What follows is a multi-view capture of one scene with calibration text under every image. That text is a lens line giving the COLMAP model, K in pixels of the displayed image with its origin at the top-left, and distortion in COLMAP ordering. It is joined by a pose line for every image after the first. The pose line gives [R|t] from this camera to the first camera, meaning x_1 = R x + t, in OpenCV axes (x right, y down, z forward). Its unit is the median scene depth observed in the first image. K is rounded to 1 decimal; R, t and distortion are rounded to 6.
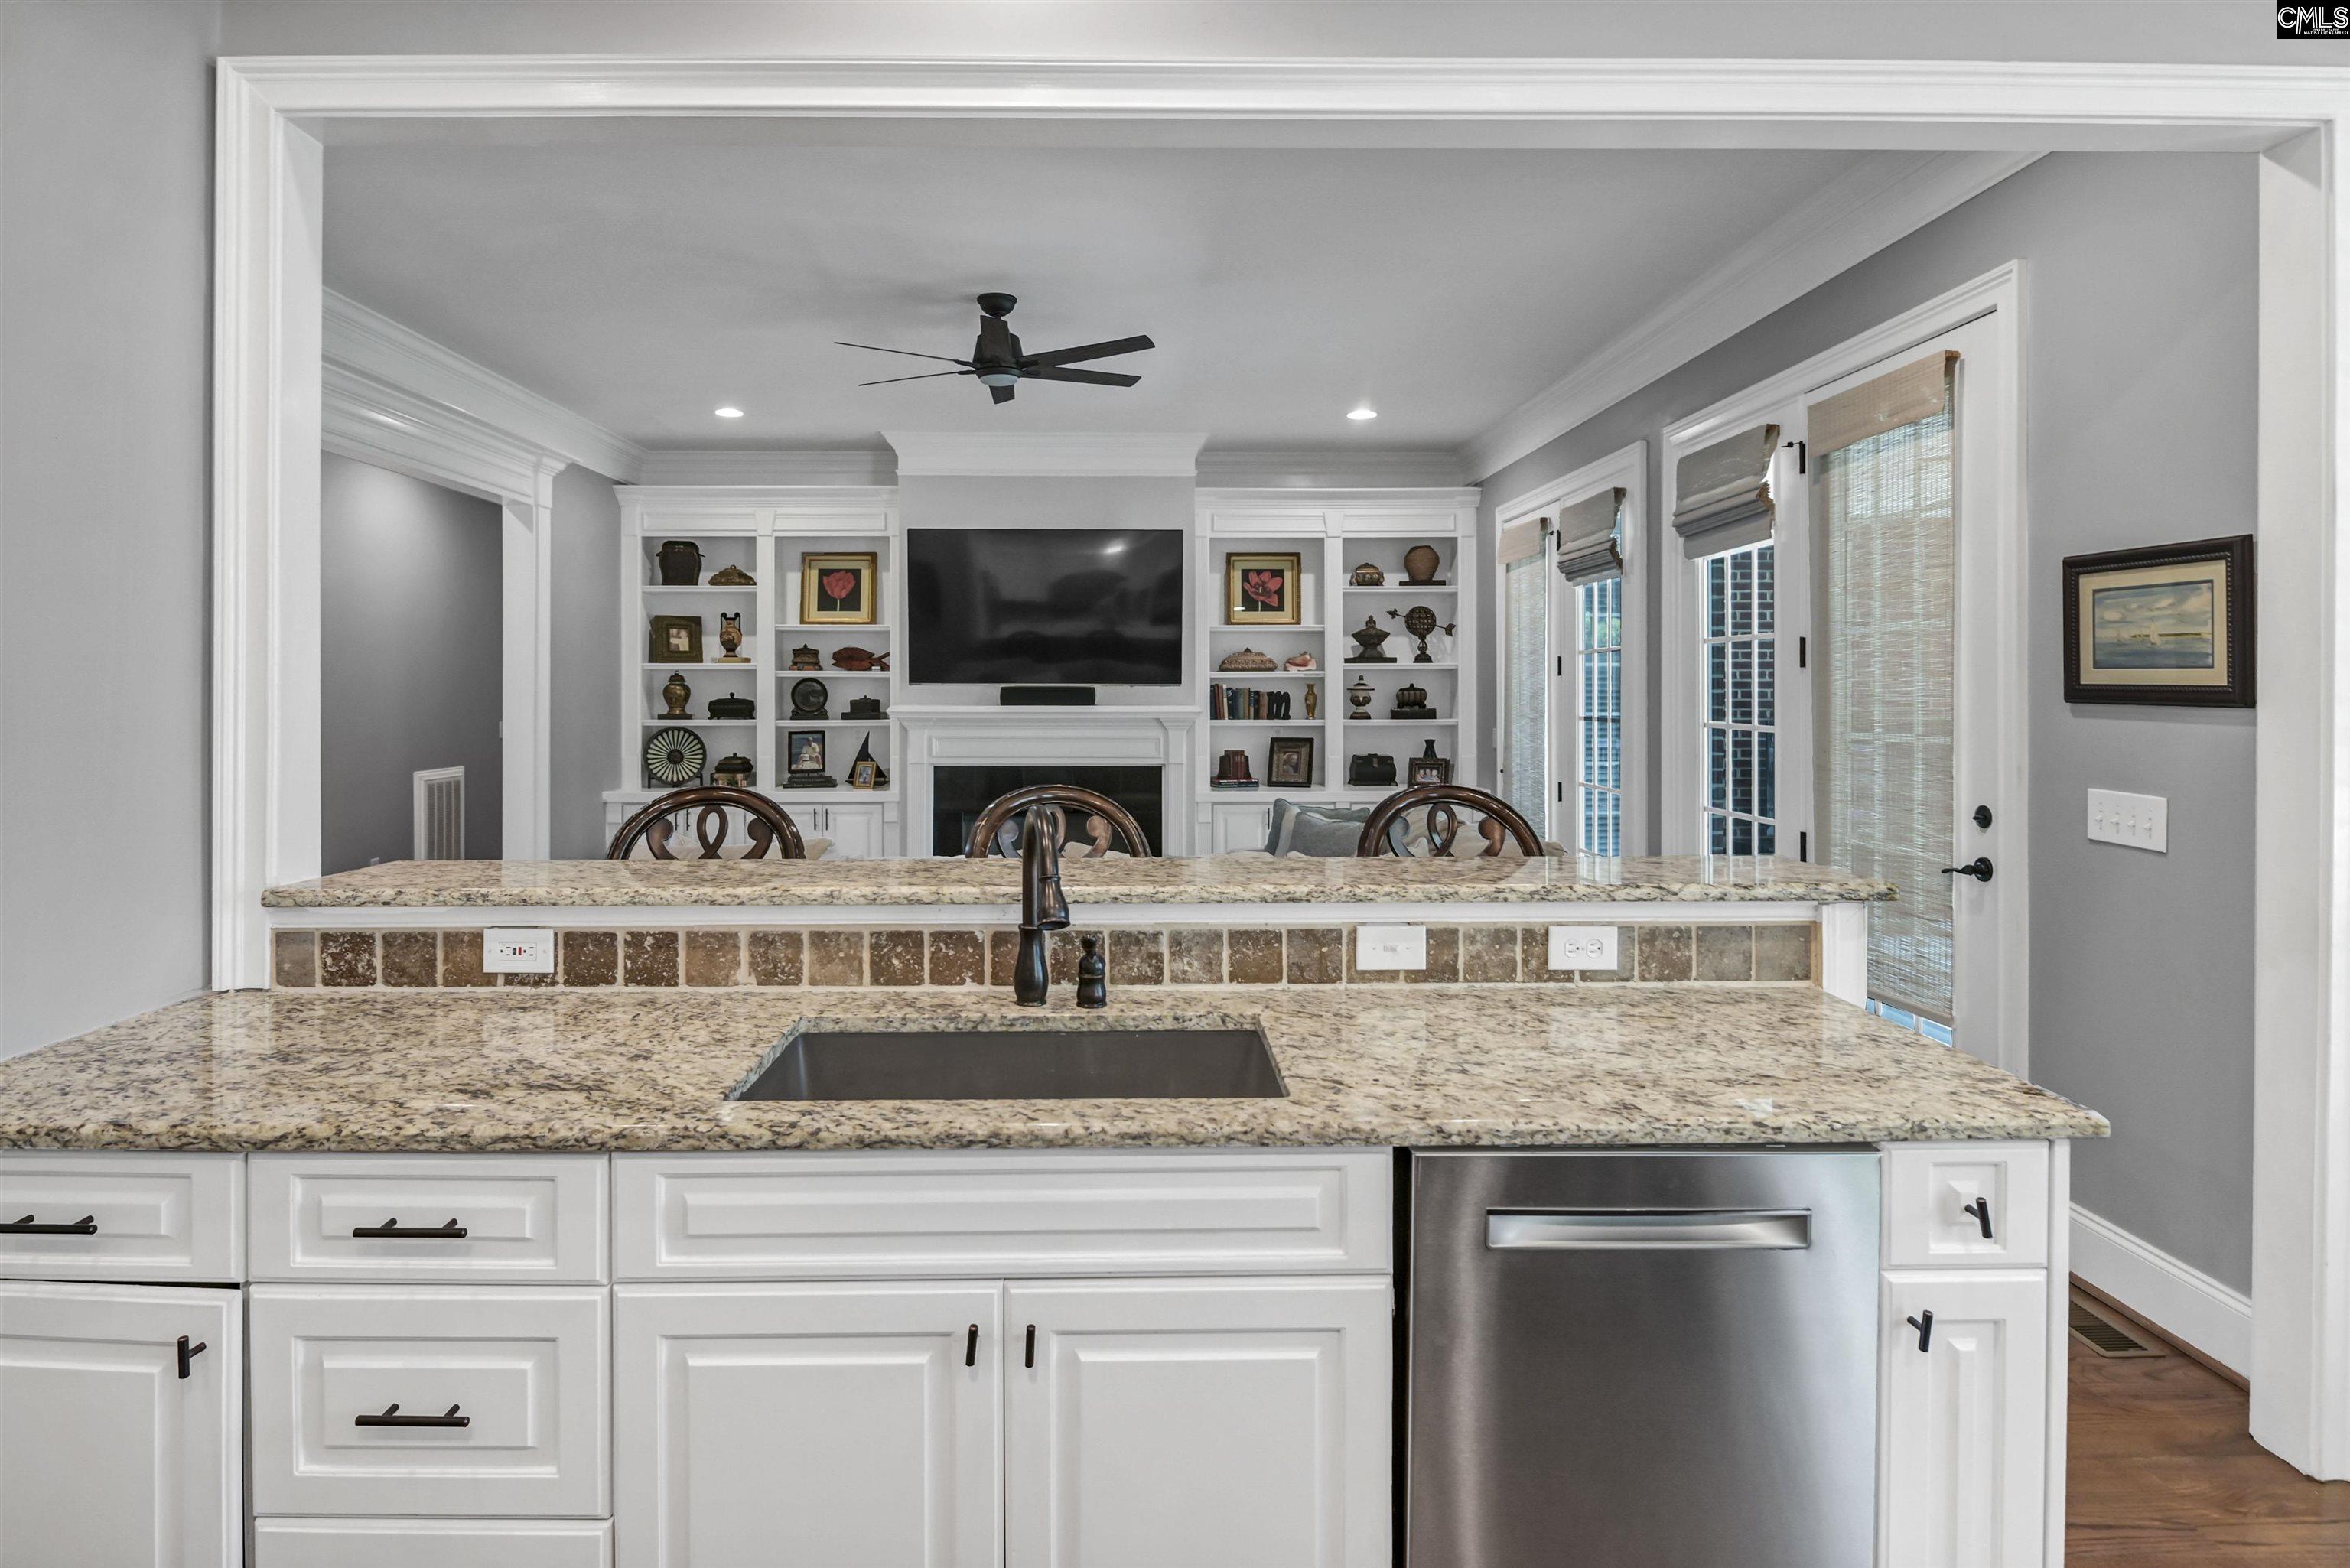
lens RADIAL K [[1207.6, 0, 1114.5], [0, 1207.6, 686.9], [0, 0, 1]] dist [0.005583, -0.008409]
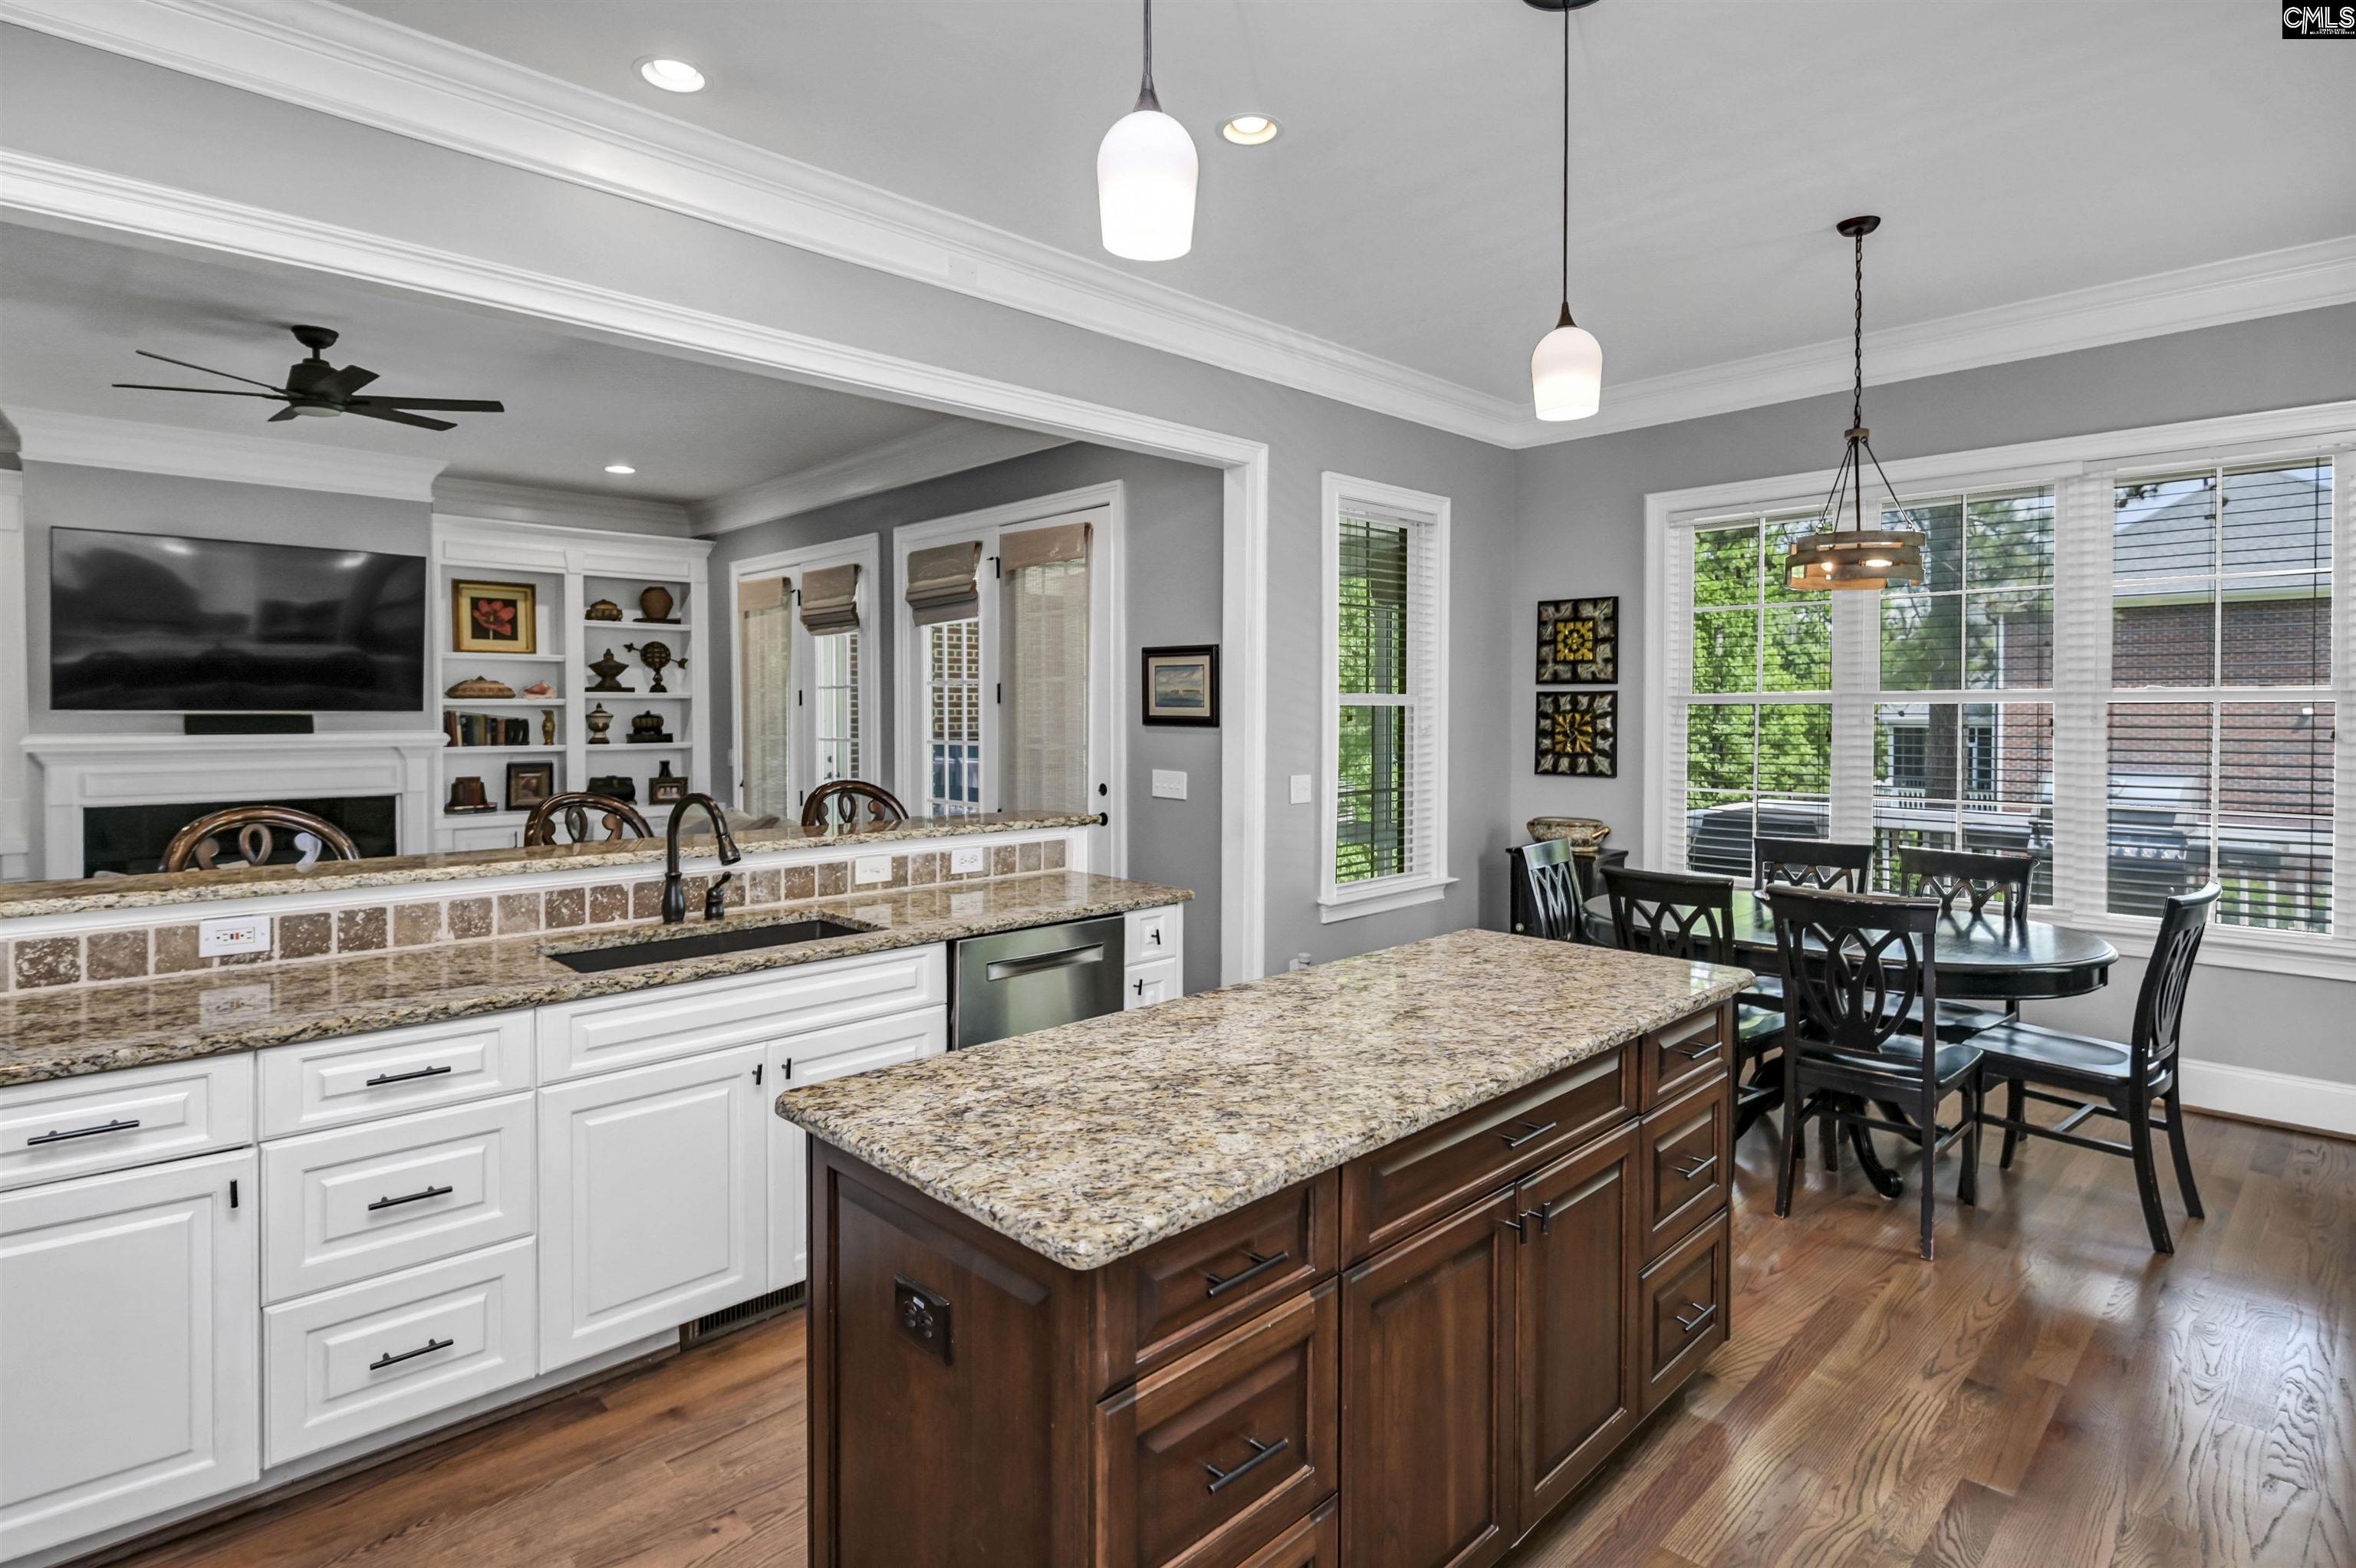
lens RADIAL K [[1210.6, 0, 1213.3], [0, 1210.6, 722.6], [0, 0, 1]] dist [0.005583, -0.008409]
pose [[0.704063, -0.005201, 0.710119, -0.425372], [-0.001723, 0.999958, 0.009031, -0.007081], [-0.710136, -0.007582, 0.704024, -0.362805]]
